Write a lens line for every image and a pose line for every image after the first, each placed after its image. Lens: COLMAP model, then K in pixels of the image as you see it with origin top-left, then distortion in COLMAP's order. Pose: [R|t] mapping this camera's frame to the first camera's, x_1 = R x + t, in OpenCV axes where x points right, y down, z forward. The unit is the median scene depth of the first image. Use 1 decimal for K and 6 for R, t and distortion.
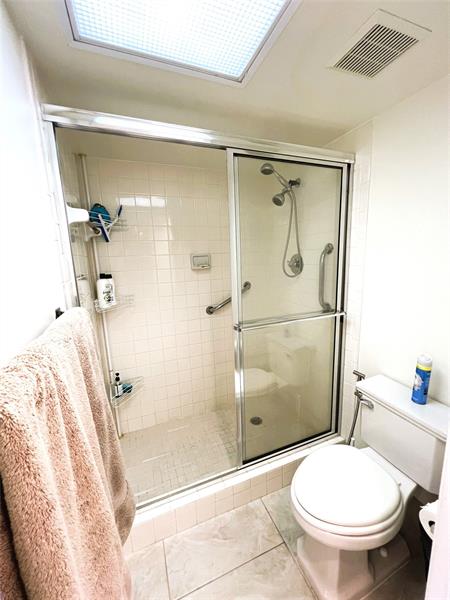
lens RADIAL K [[242.4, 0, 226.4], [0, 242.4, 299.7], [0, 0, 1]] dist [-0.000093, 0.000047]
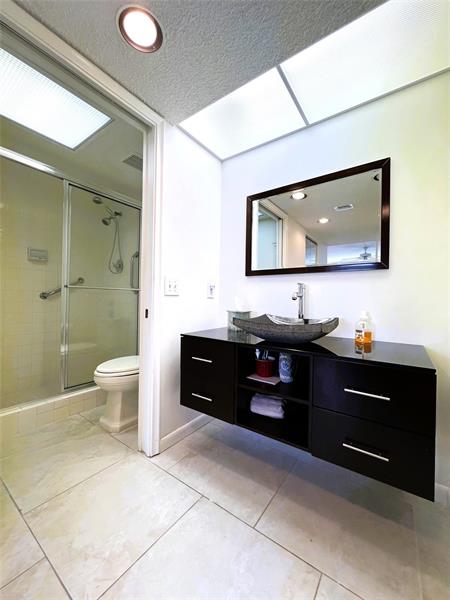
lens RADIAL K [[242.3, 0, 223.5], [0, 242.3, 298.3], [0, 0, 1]] dist [0.000783, -0.001022]
pose [[0.847786, 0.054429, 0.527538, 0.061736], [0.043480, 0.984237, -0.171424, 0.332409], [-0.528554, 0.168269, 0.832056, -0.537317]]
